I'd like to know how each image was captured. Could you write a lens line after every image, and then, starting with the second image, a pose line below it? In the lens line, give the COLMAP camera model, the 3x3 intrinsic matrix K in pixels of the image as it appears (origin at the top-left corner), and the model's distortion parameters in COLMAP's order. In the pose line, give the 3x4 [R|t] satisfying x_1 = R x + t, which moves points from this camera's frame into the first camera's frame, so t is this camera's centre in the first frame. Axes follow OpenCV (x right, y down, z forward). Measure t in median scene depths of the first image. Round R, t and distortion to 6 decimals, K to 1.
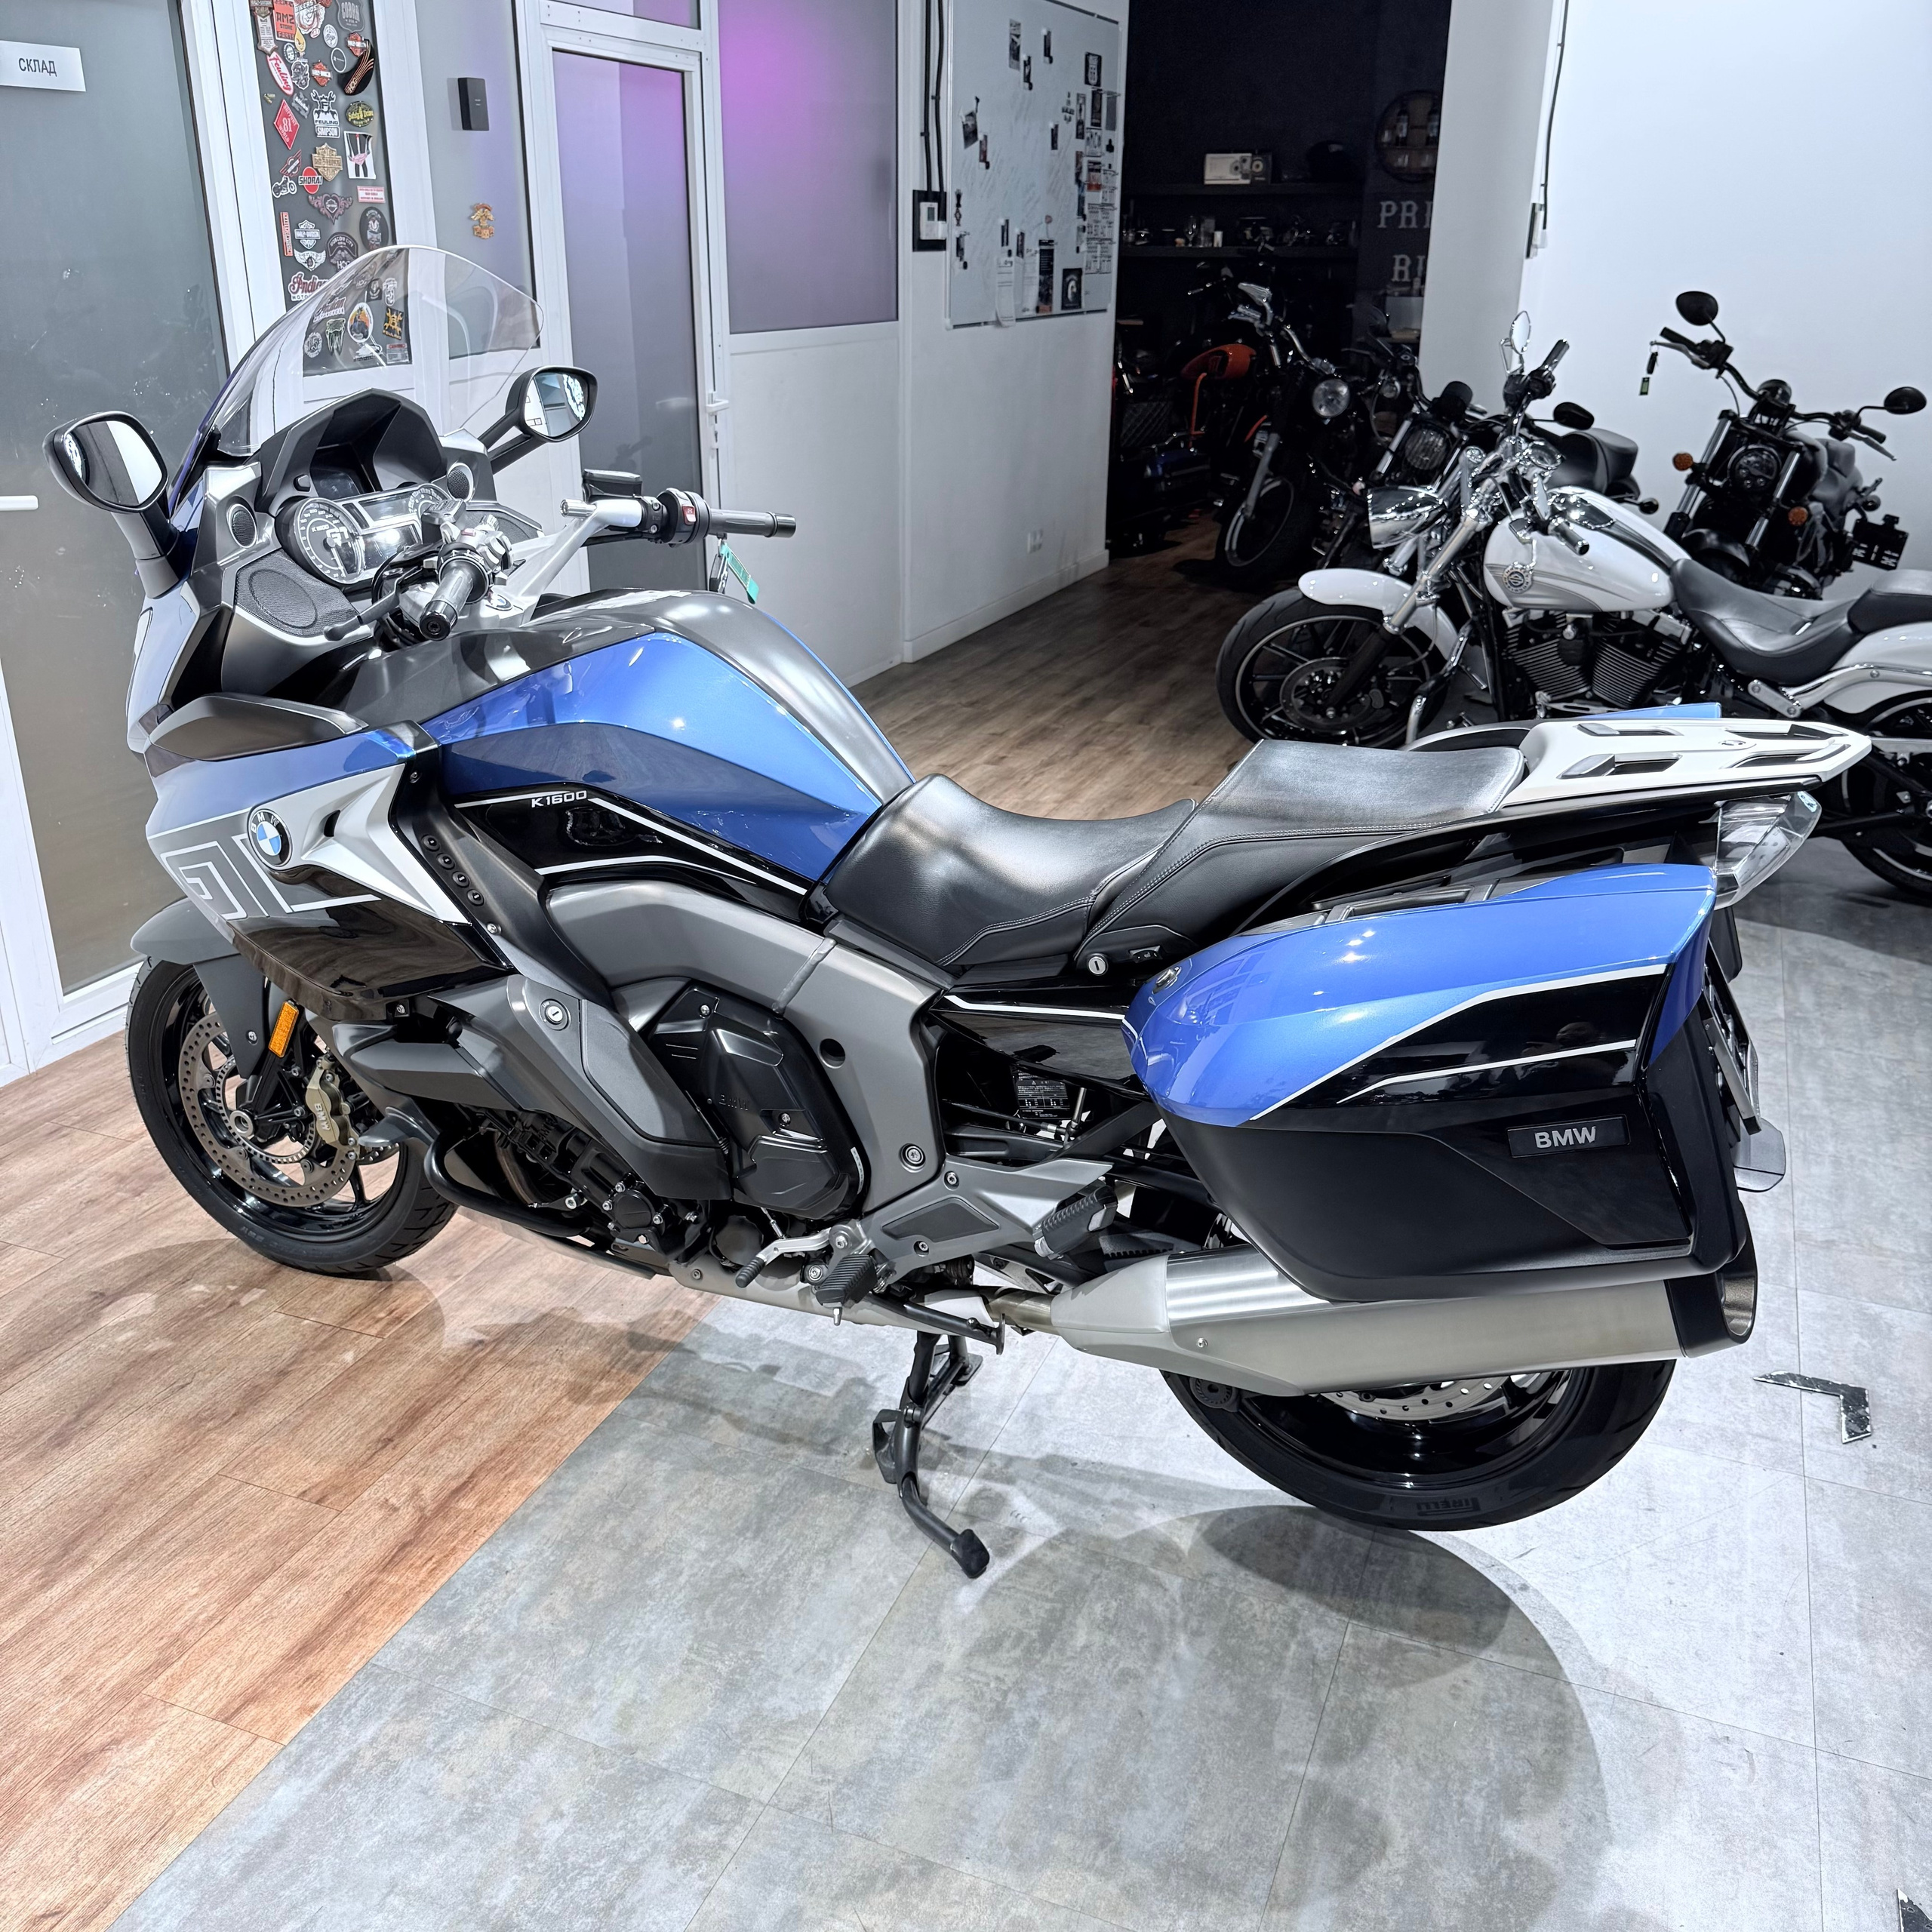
lens RADIAL K [[1811.2, 0, 960.9], [0, 1811.2, 962.5], [0, 0, 1]] dist [0.105463, -0.195779]
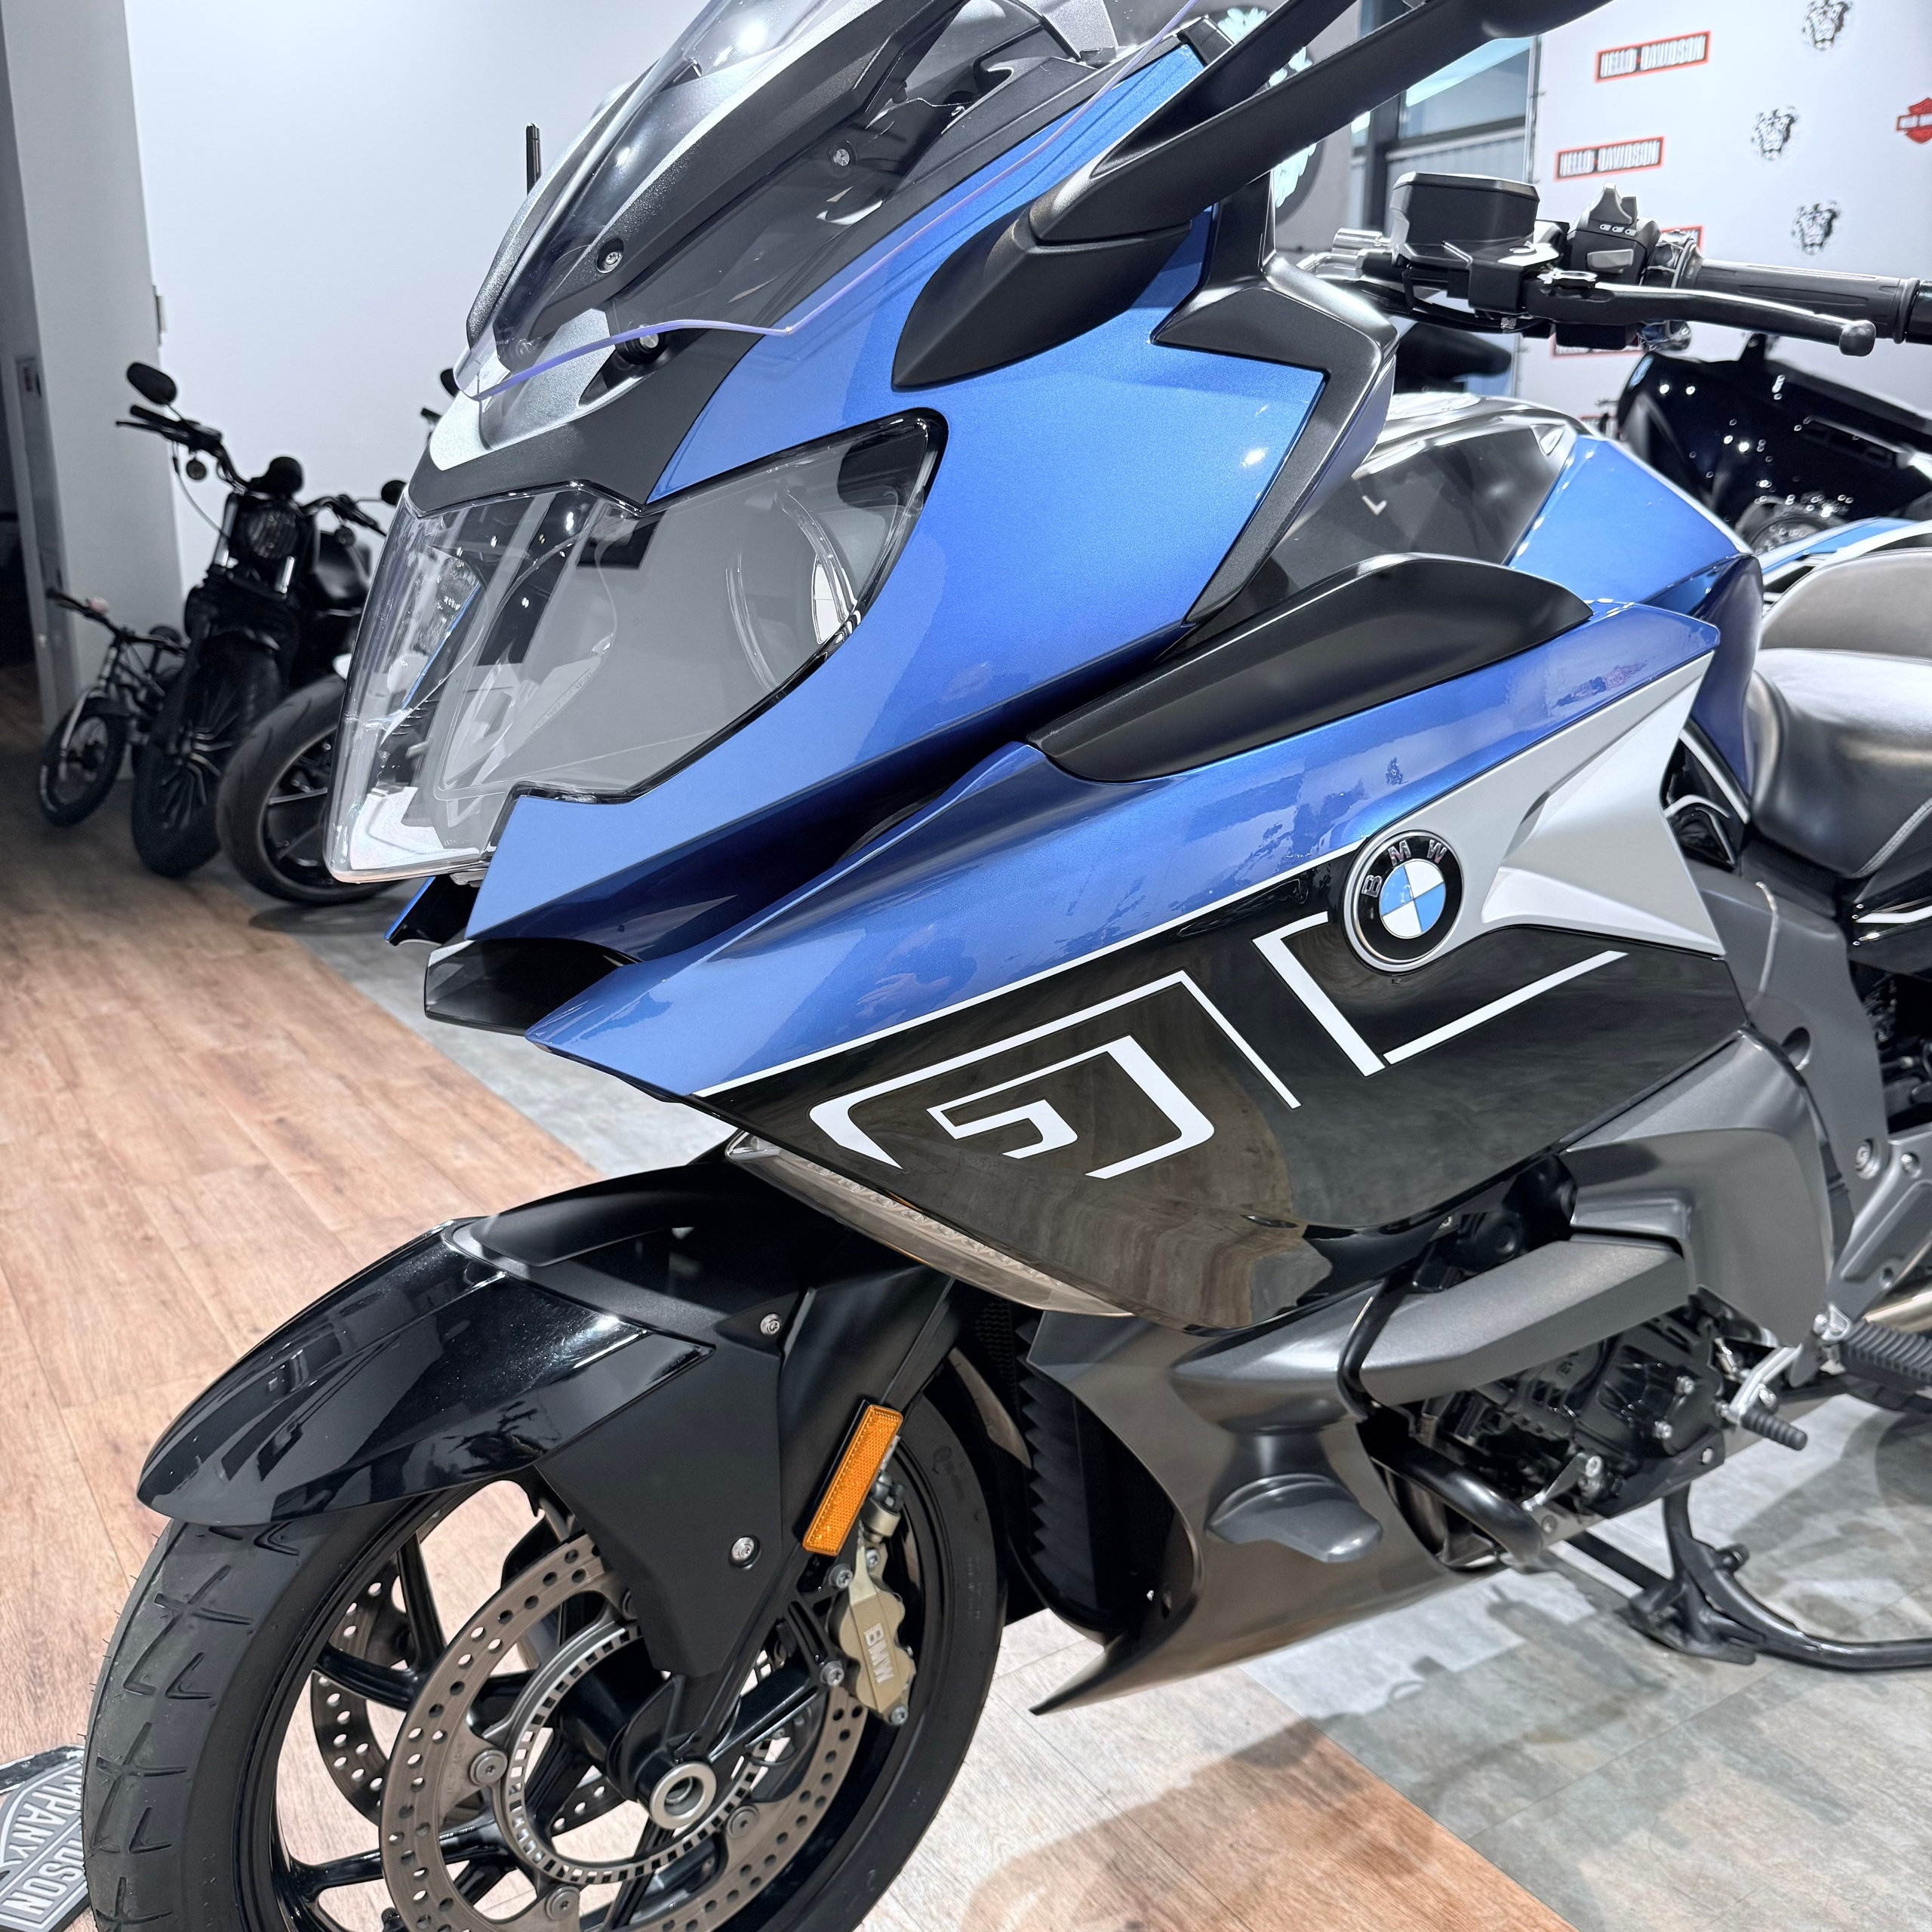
lens RADIAL K [[1824.5, 0, 955.7], [0, 1824.5, 967.0], [0, 0, 1]] dist [0.083015, -0.163775]
pose [[0.559675, -0.216353, 0.799972, -0.657886], [0.300936, 0.952482, 0.047059, -0.087802], [-0.772141, 0.214403, 0.598189, 0.689473]]
